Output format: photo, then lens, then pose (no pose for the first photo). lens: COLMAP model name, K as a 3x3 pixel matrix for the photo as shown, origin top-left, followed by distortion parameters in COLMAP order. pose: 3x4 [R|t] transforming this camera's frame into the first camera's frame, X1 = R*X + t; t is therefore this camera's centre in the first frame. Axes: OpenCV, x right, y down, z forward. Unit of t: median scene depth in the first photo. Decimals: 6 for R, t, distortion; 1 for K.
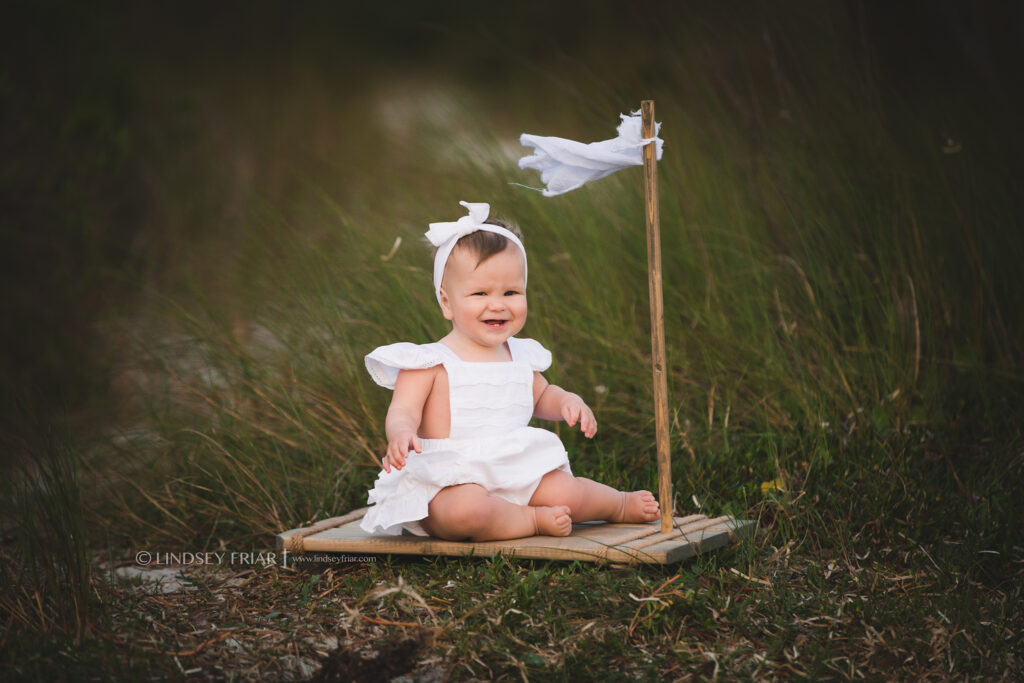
lens RADIAL K [[5892.3, 0, 512.0], [0, 5892.3, 341.6], [0, 0, 1]] dist [-0.087732, 0.000000]
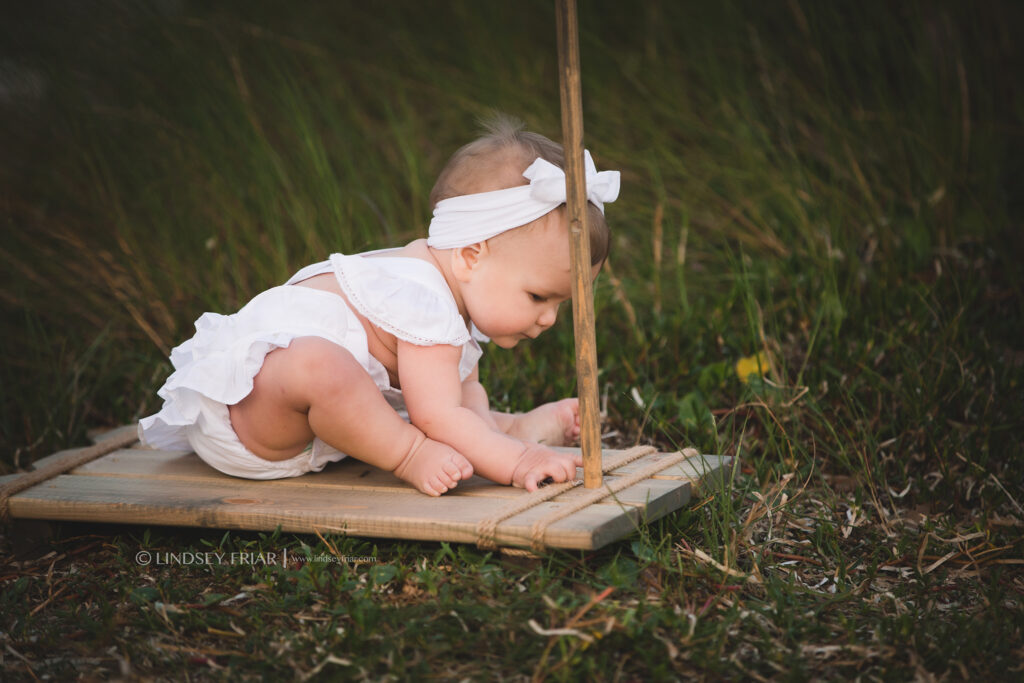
lens RADIAL K [[5956.8, 0, 515.4], [0, 5956.8, 340.4], [0, 0, 1]] dist [1.624284, 0.000000]
pose [[0.999875, -0.010916, 0.011431, 0.010878], [0.009843, 0.995891, 0.090019, -0.039900], [-0.012367, -0.089895, 0.995874, 0.363843]]
